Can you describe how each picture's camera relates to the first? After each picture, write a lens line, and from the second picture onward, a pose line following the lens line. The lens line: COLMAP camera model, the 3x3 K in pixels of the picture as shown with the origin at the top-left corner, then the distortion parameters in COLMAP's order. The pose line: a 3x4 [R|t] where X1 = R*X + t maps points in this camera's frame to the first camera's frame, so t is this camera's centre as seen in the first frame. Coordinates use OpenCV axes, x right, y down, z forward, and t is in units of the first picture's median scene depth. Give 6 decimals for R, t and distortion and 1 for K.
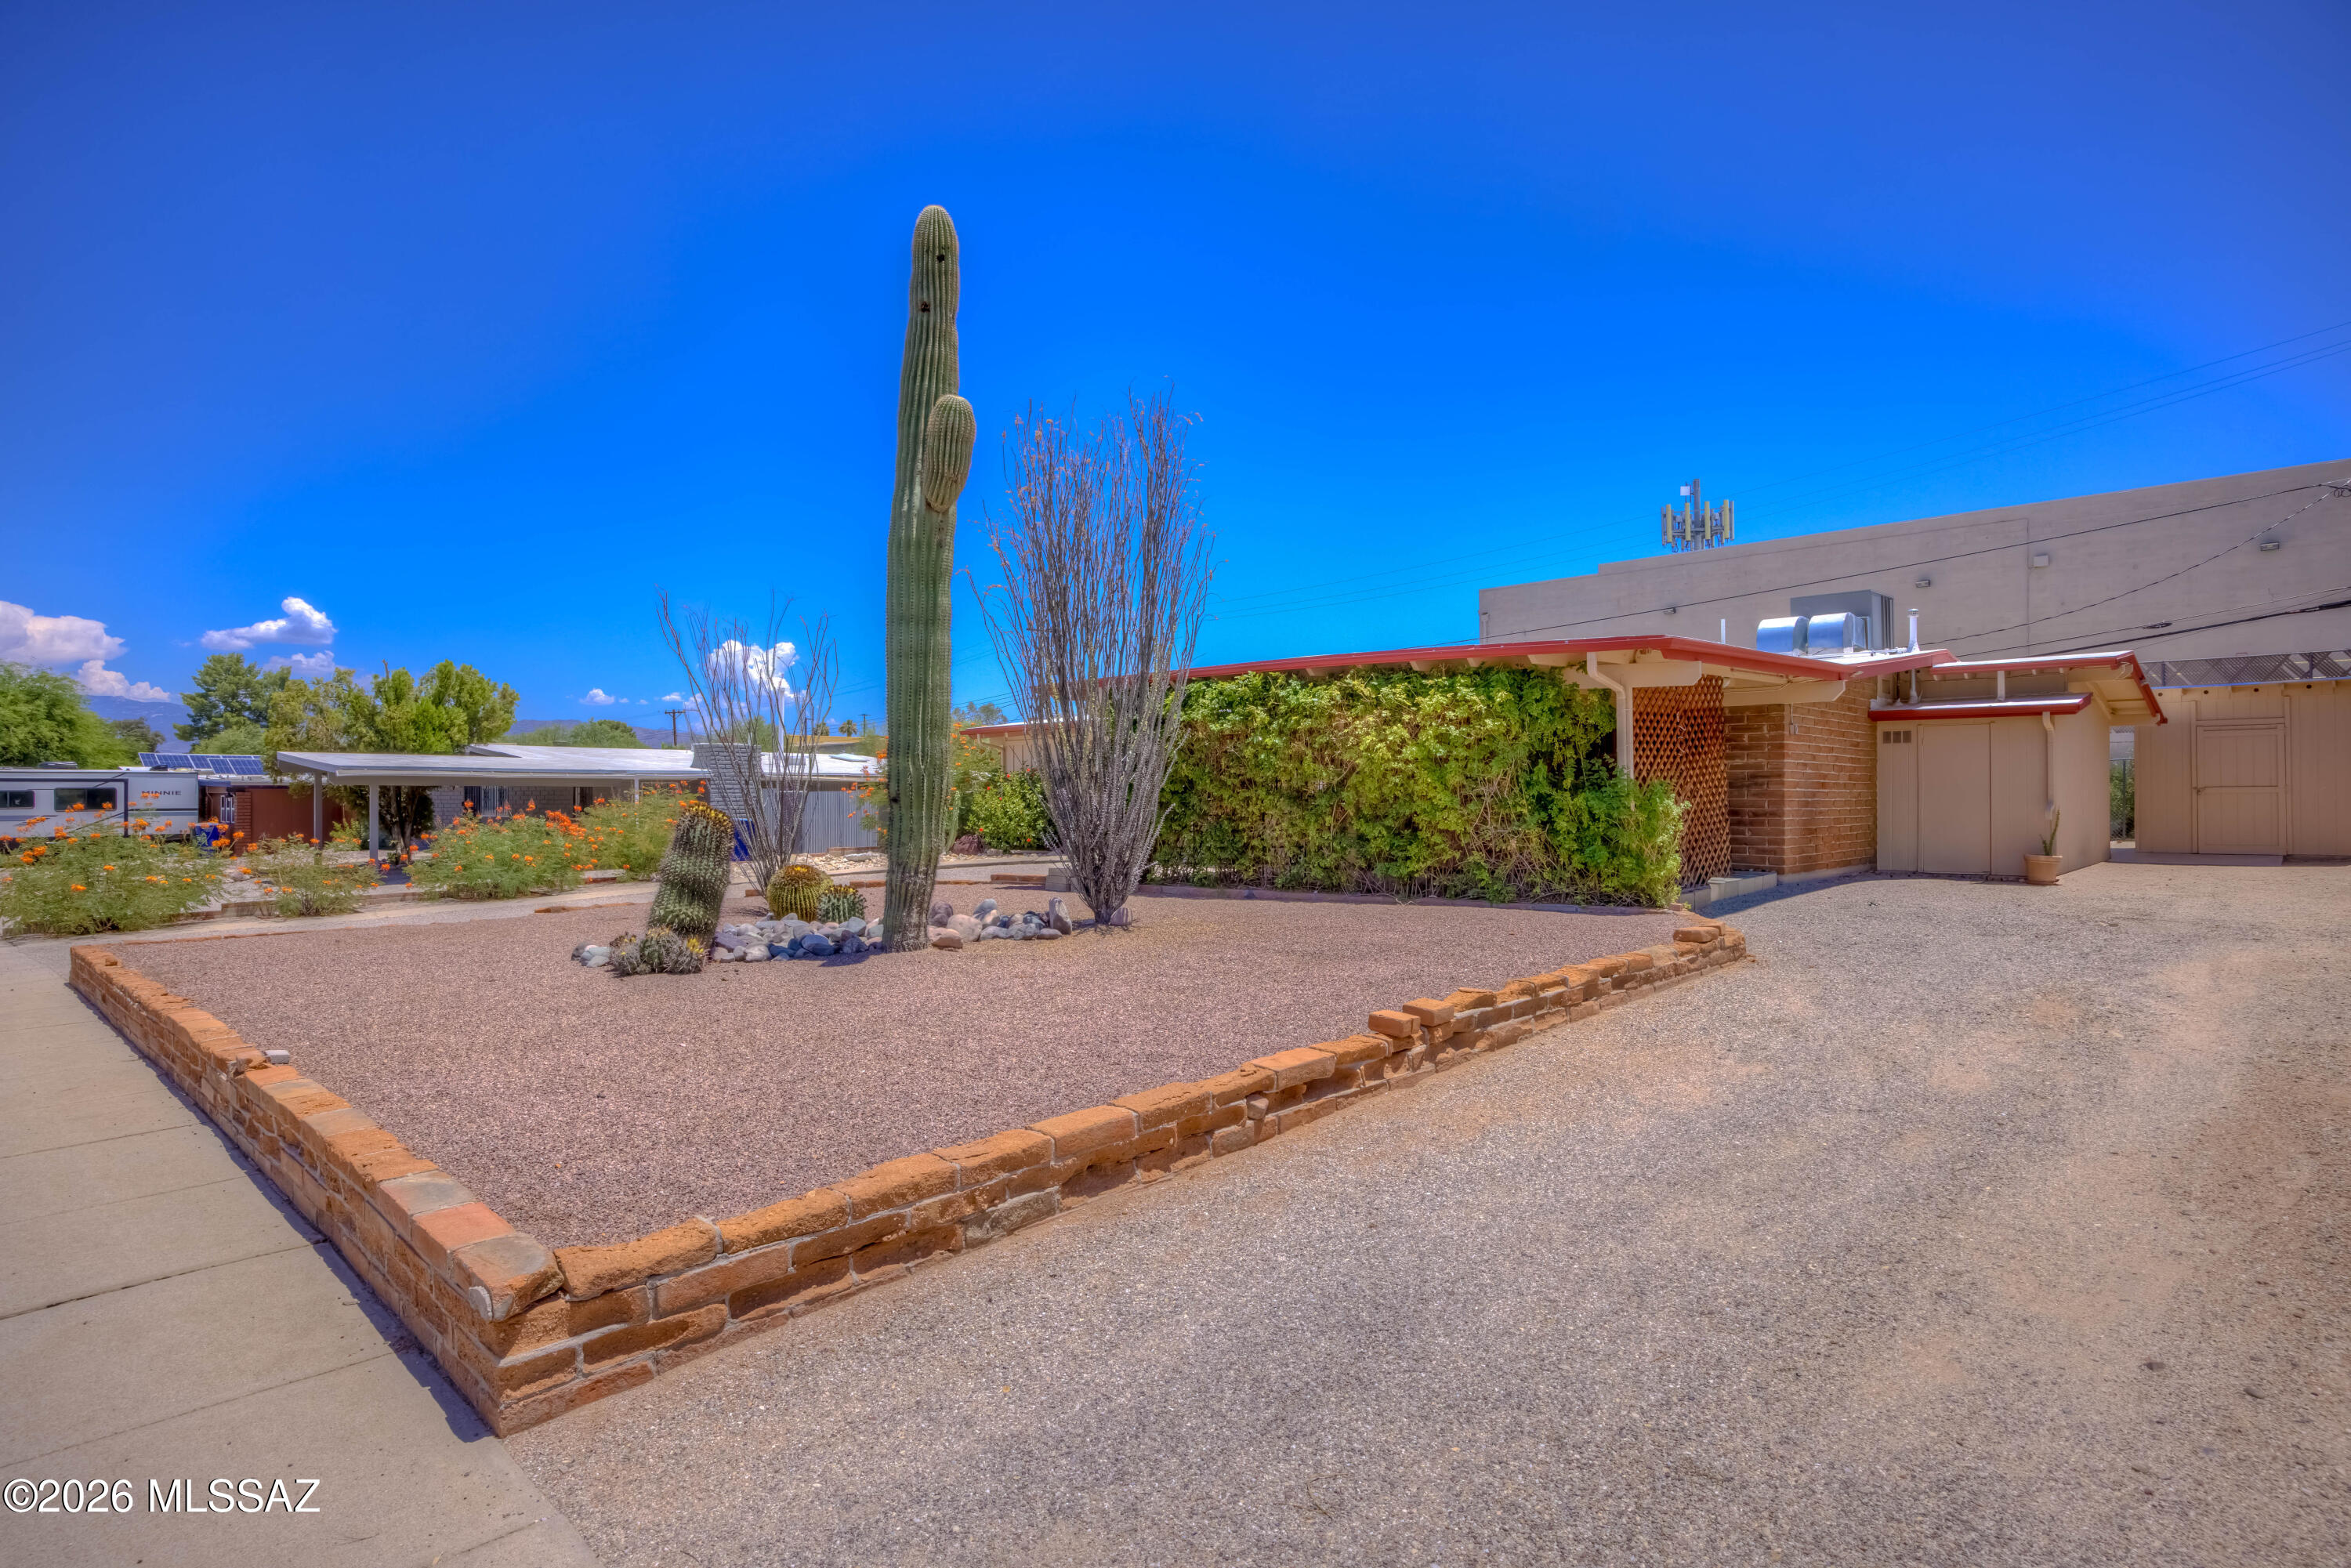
lens RADIAL K [[1141.2, 0, 1167.1], [0, 1141.2, 787.7], [0, 0, 1]] dist [-0.001719, -0.000354]
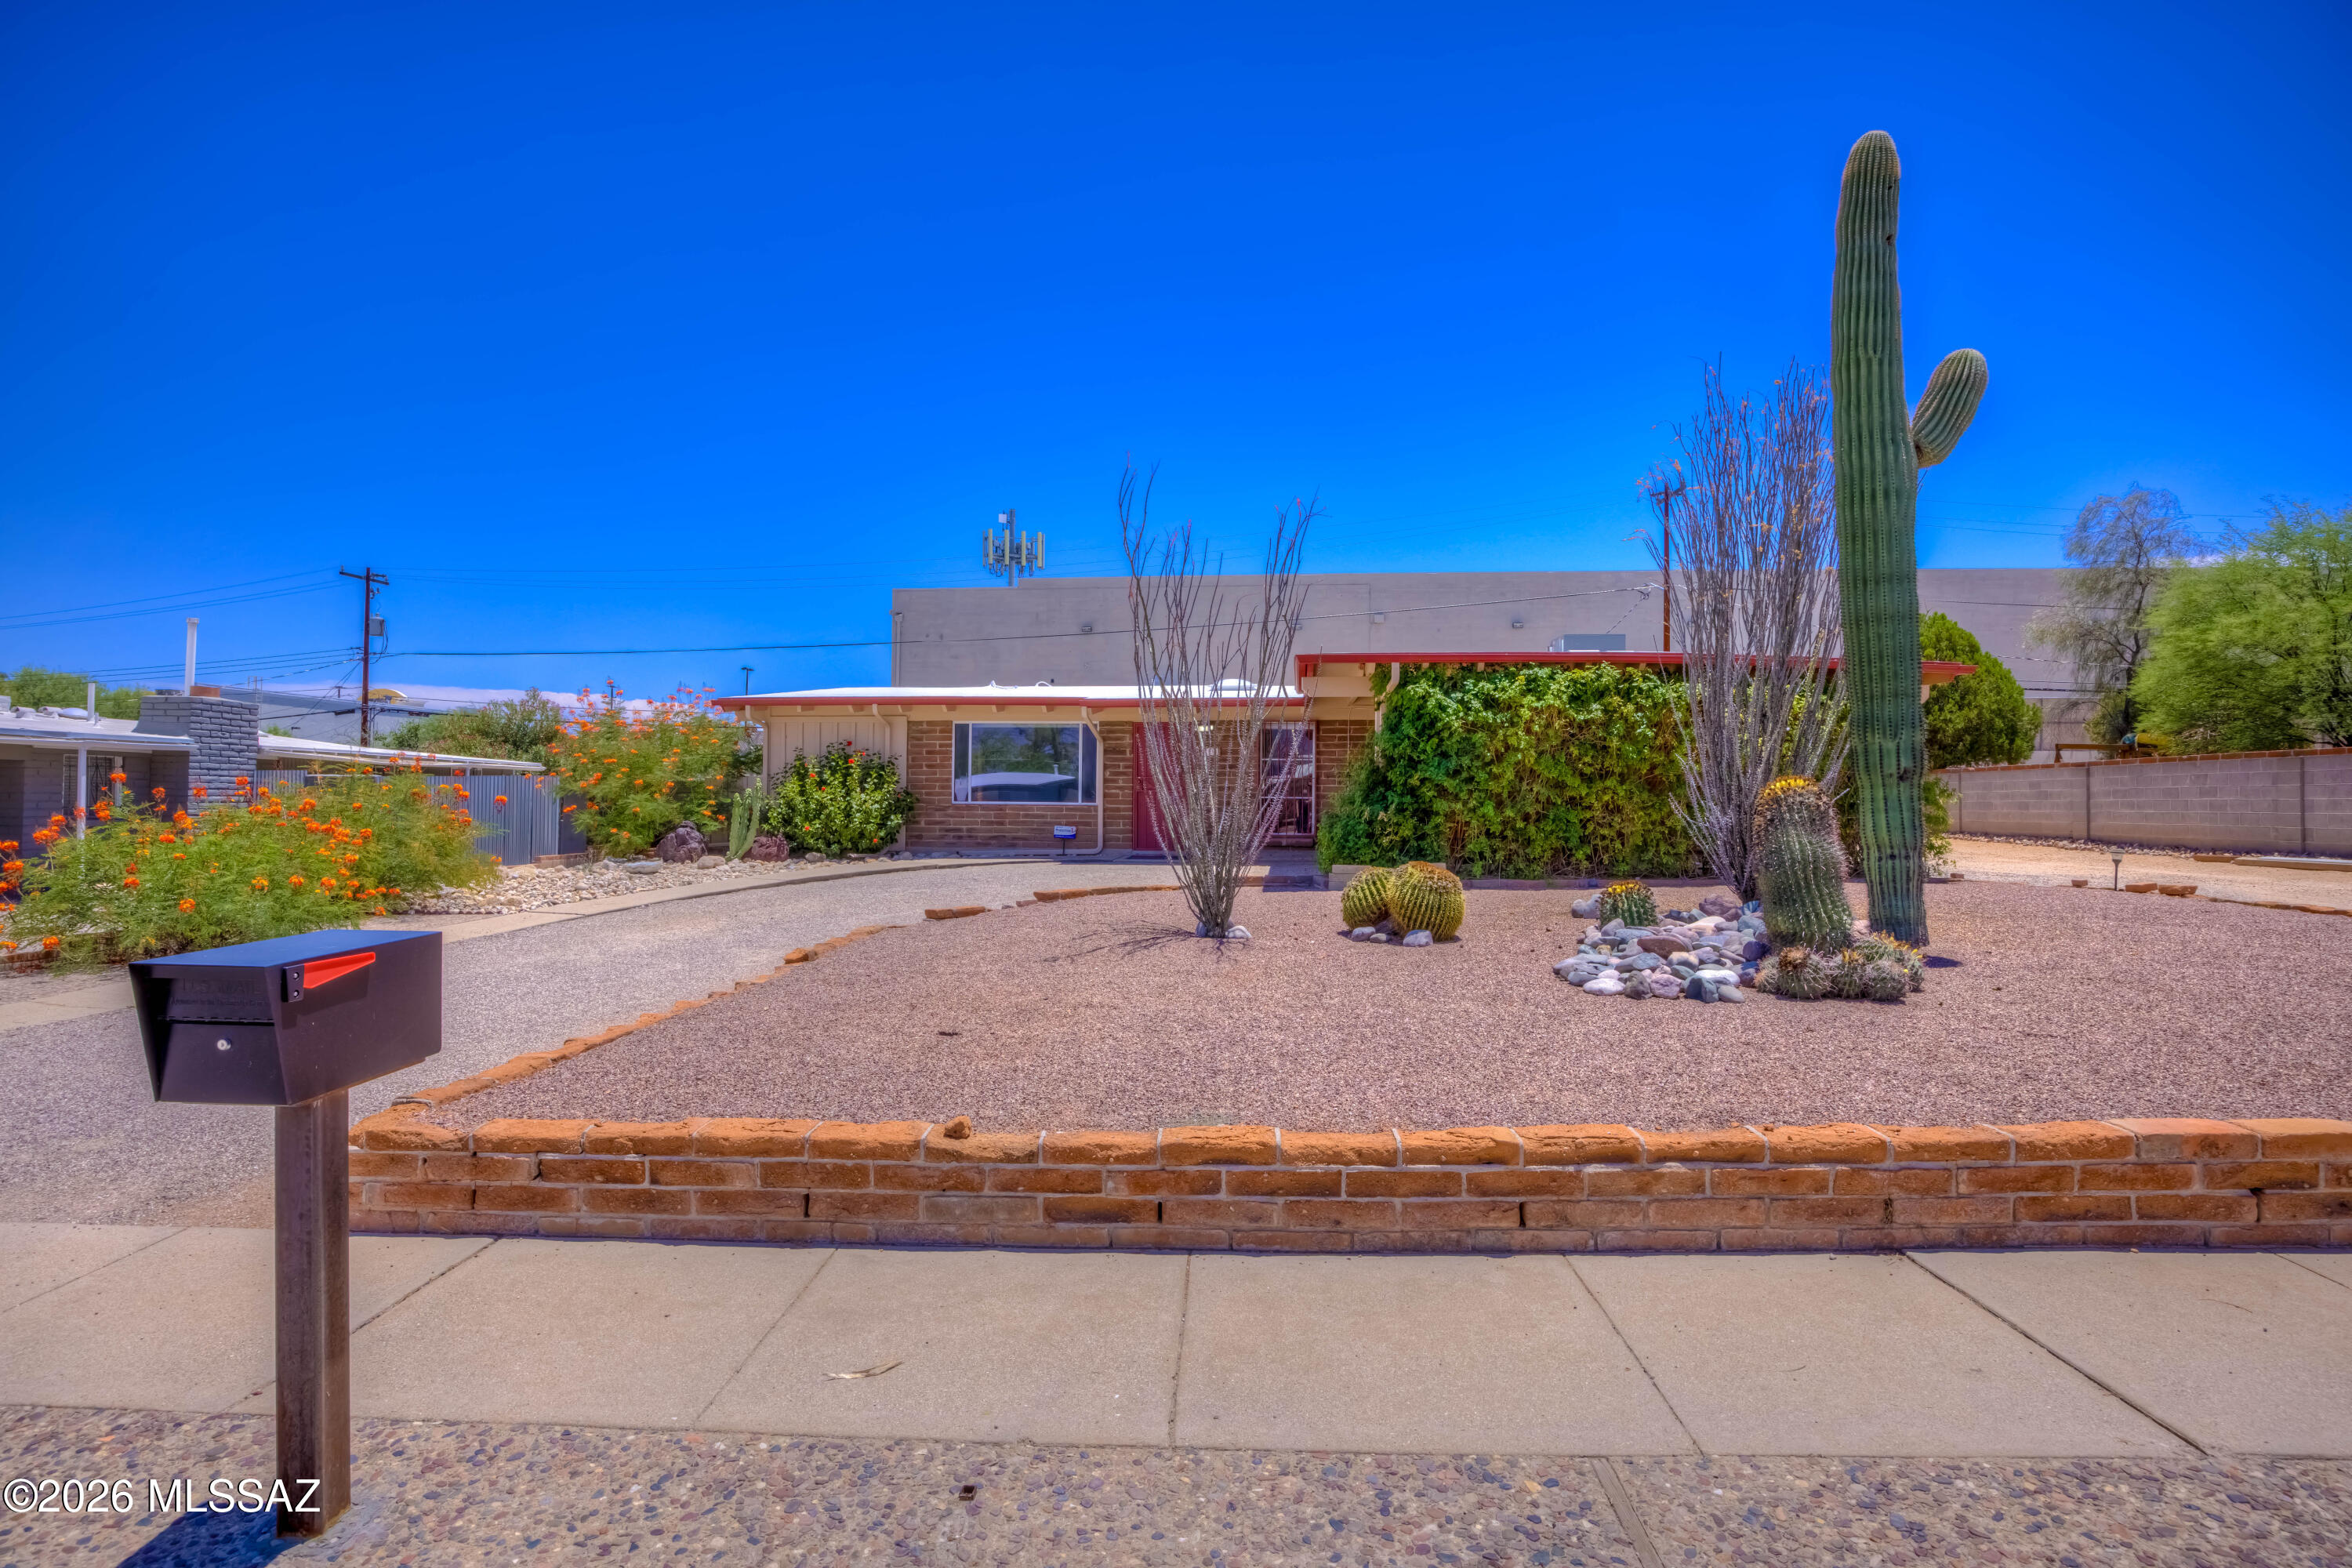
lens RADIAL K [[1141.7, 0, 1167.6], [0, 1141.7, 787.7], [0, 0, 1]] dist [-0.001719, -0.000354]
pose [[0.783650, 0.009189, 0.621134, -0.332334], [-0.006608, 0.999957, -0.006457, 0.007074], [-0.621167, 0.000955, 0.783677, 0.178713]]
